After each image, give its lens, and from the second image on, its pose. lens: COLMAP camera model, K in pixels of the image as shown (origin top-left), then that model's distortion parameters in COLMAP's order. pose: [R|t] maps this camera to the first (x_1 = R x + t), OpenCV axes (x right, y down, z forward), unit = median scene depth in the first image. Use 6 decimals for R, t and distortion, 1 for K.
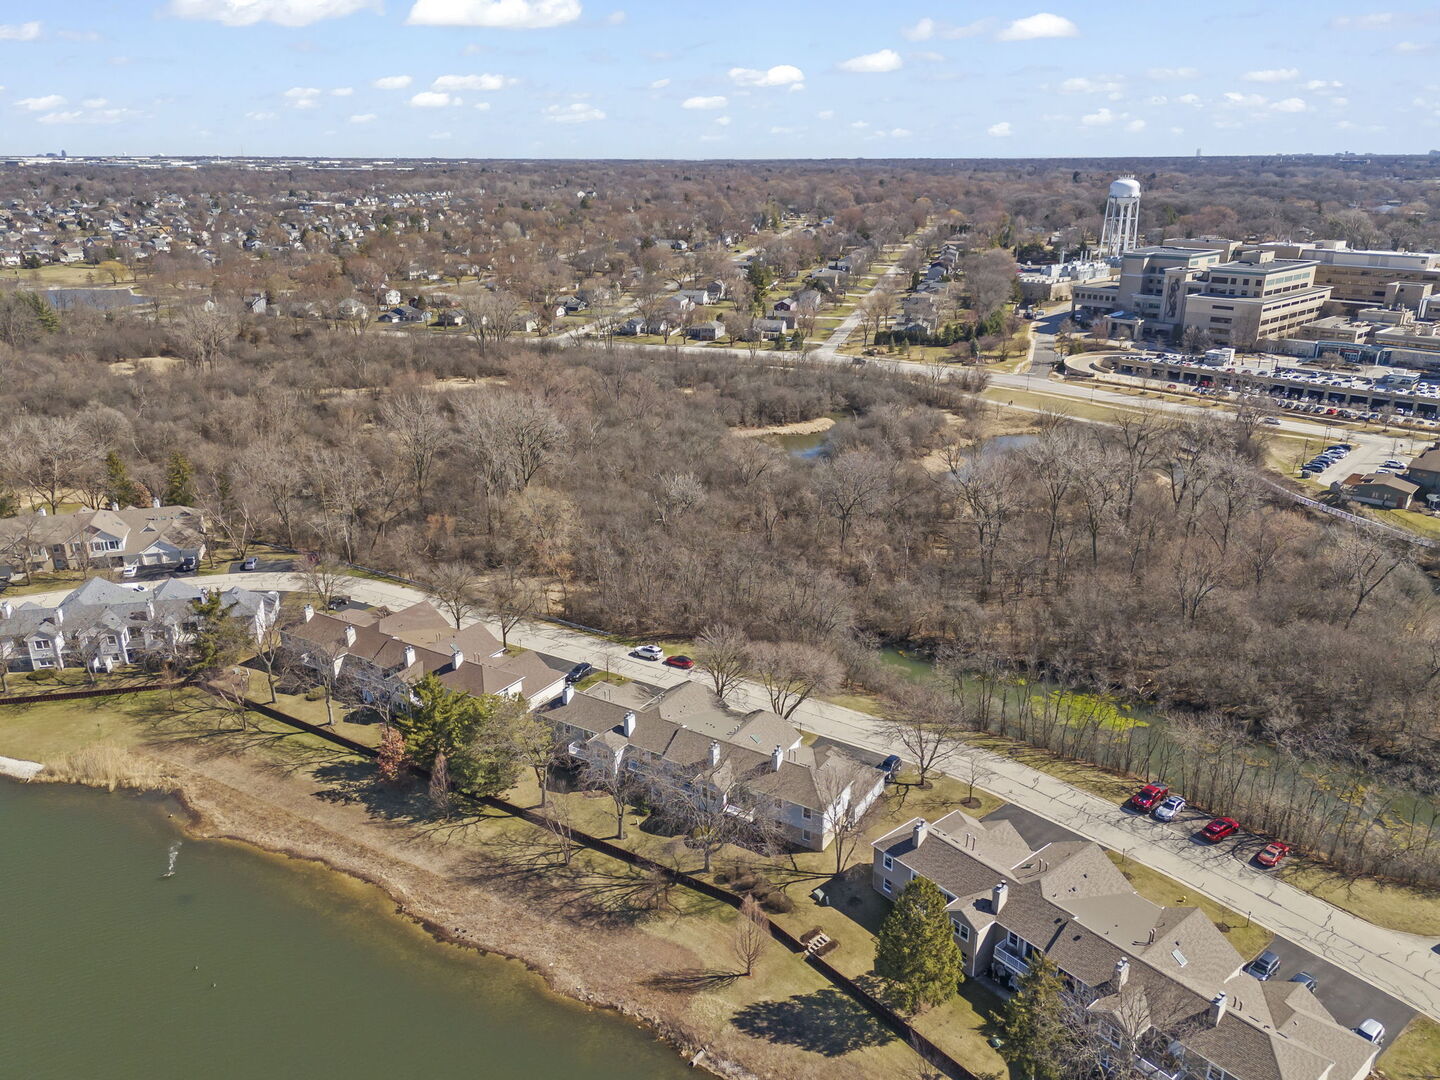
lens RADIAL K [[1085.6, 0, 726.7], [0, 1085.6, 541.5], [0, 0, 1]] dist [0.078819, -0.067688]
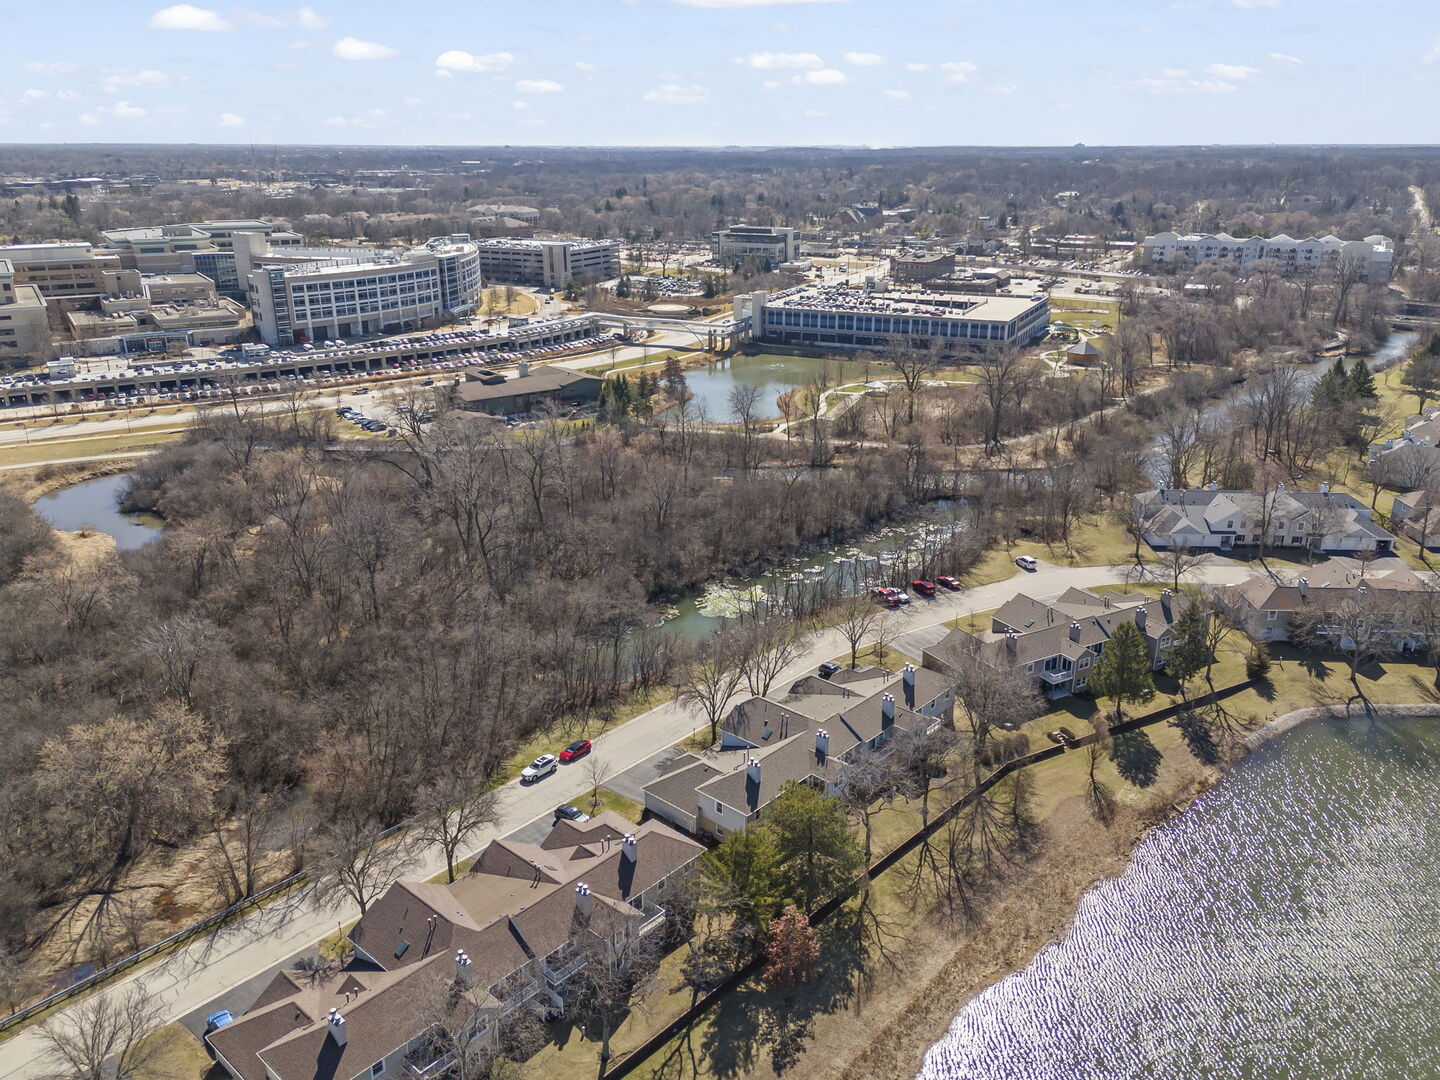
lens RADIAL K [[1105.1, 0, 720.0], [0, 1105.1, 540.0], [0, 0, 1]] dist [0.041188, -0.005425]
pose [[0.182079, -0.333217, 0.925102, -0.372798], [0.331511, 0.906548, 0.261286, -0.108830], [-0.925715, 0.259107, 0.275529, 0.306923]]
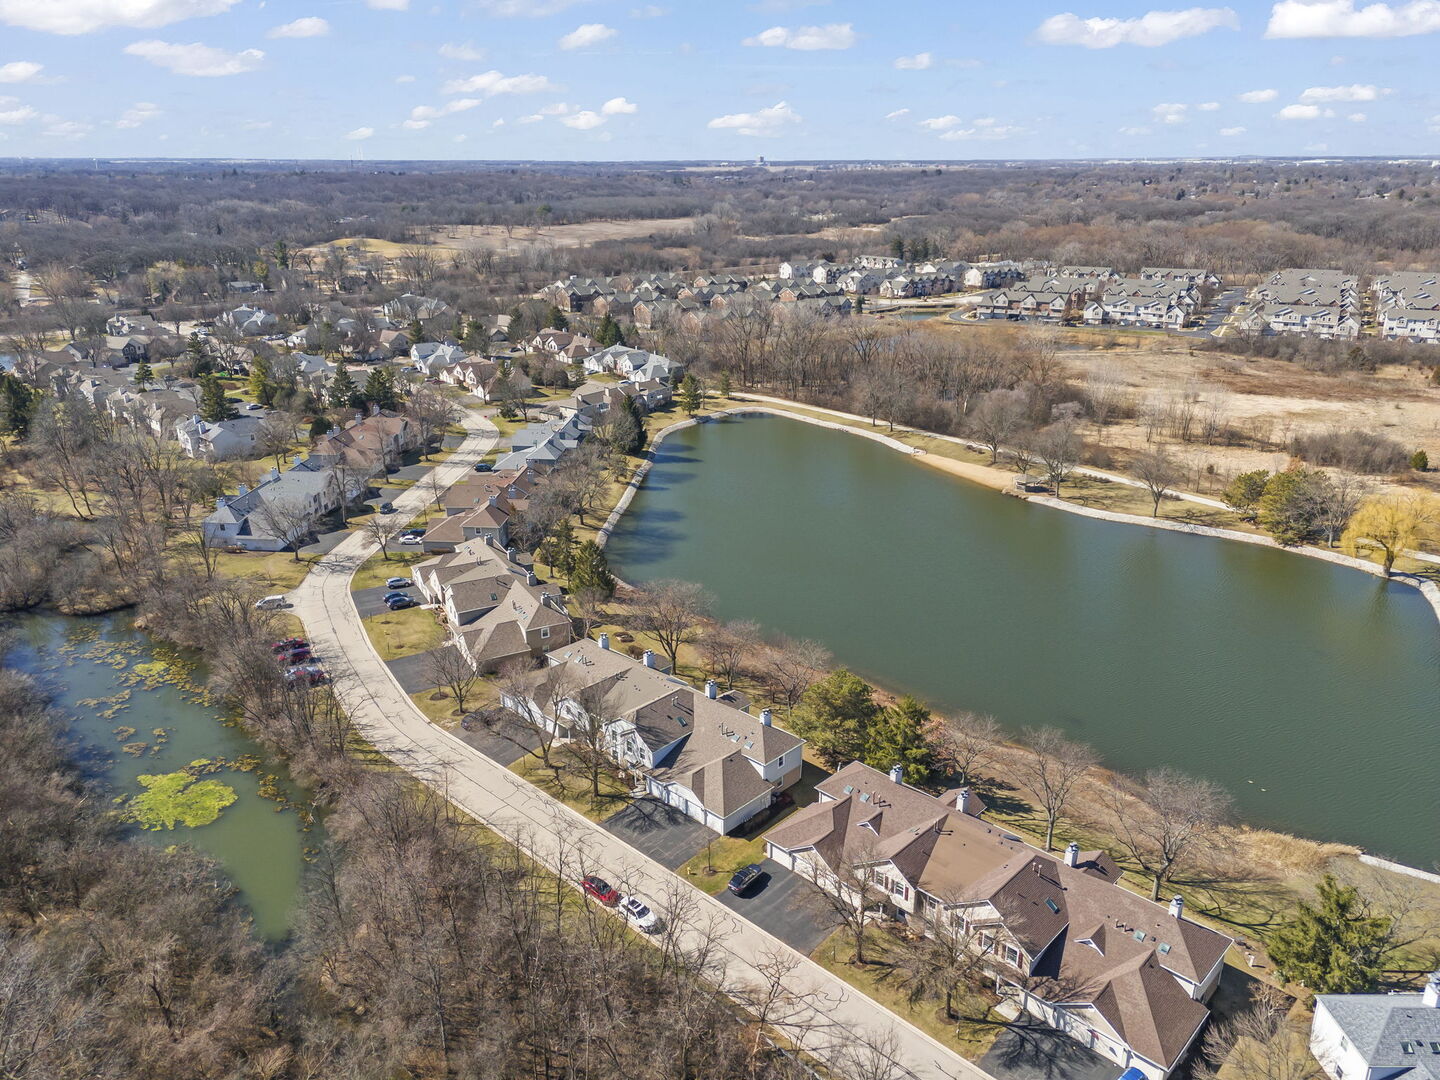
lens RADIAL K [[1050.8, 0, 720.2], [0, 1050.8, 545.7], [0, 0, 1]] dist [0.078353, -0.065251]
pose [[-0.978709, -0.071910, 0.192245, -0.113602], [0.067546, 0.771612, 0.632497, -0.236538], [-0.193822, 0.632015, -0.750326, 0.669113]]
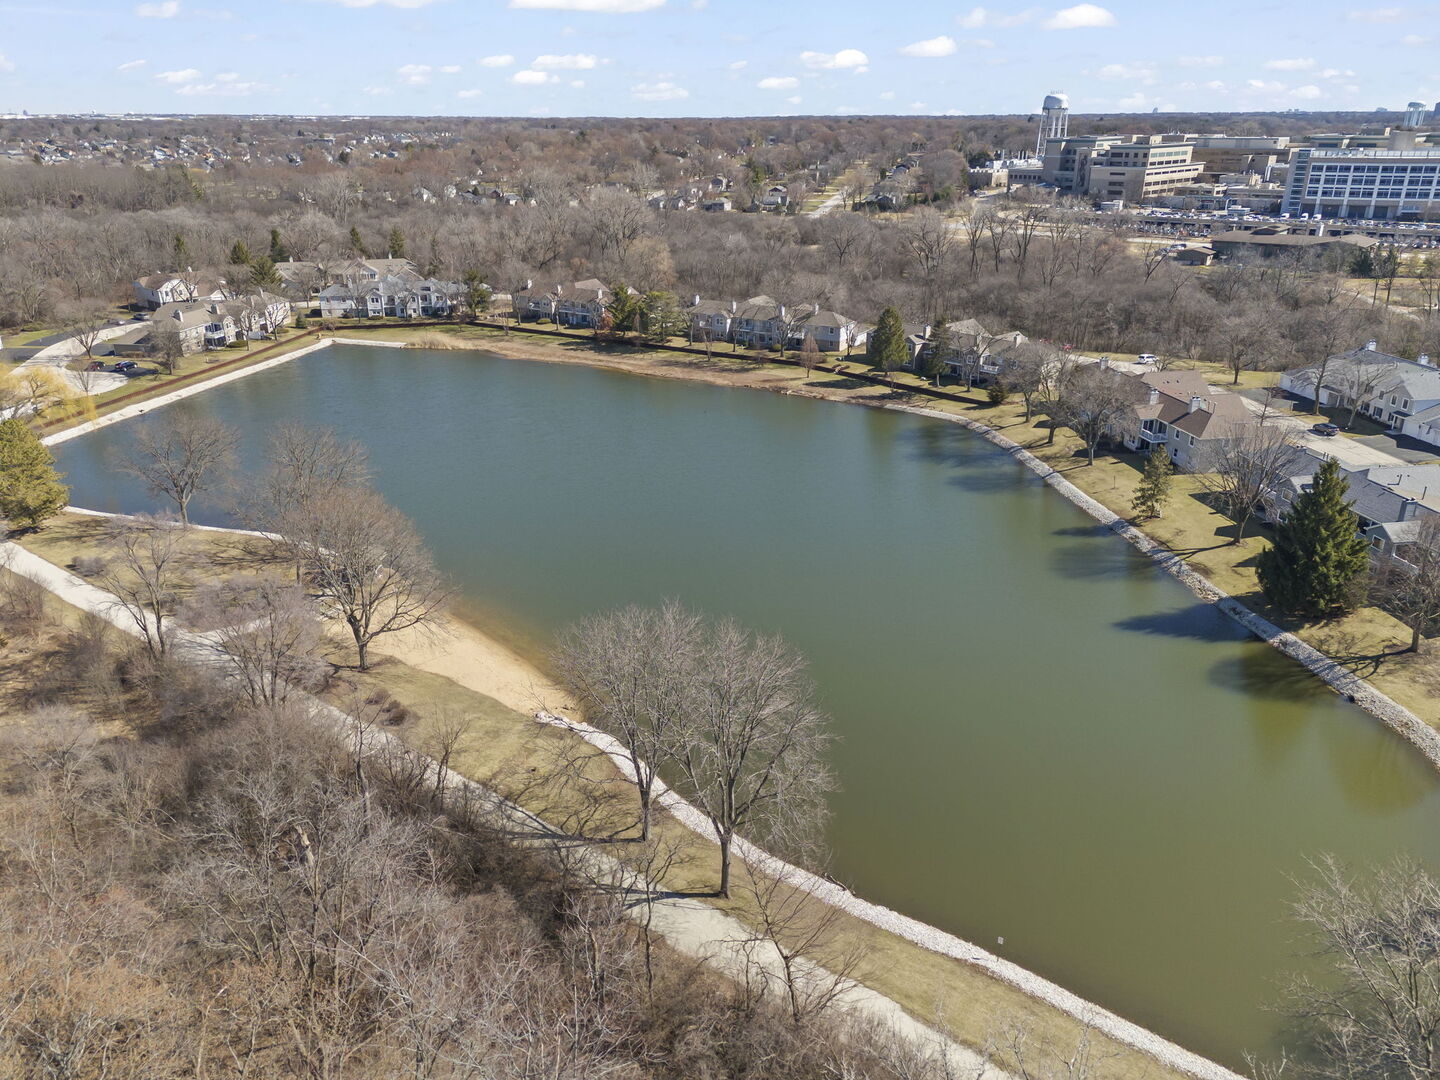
lens RADIAL K [[1085.6, 0, 726.7], [0, 1085.6, 541.5], [0, 0, 1]] dist [0.078819, -0.067688]
pose [[0.999509, -0.013797, 0.028148, -0.063006], [0.013010, 0.999525, 0.027936, 0.205447], [-0.028521, -0.027556, 0.999213, -0.344557]]
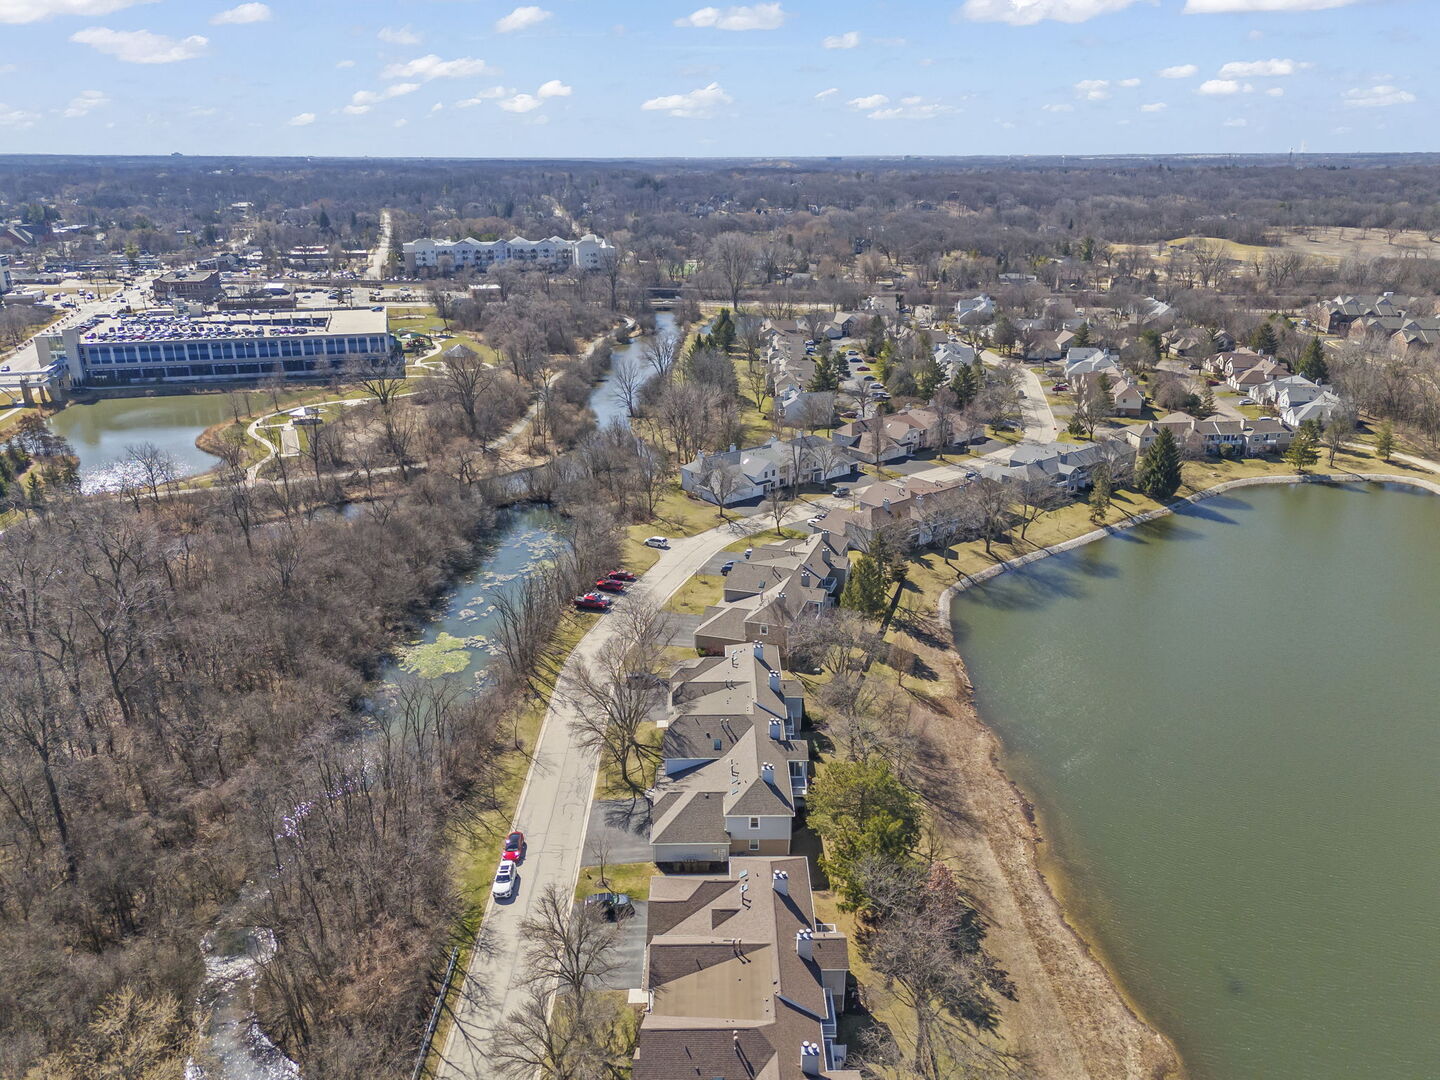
lens RADIAL K [[1061.4, 0, 726.2], [0, 1061.4, 556.6], [0, 0, 1]] dist [0.079771, -0.079636]
pose [[-0.532852, -0.299927, 0.791272, -0.311354], [0.283411, 0.817823, 0.500843, -0.182588], [-0.797337, 0.491131, -0.350776, 0.516148]]
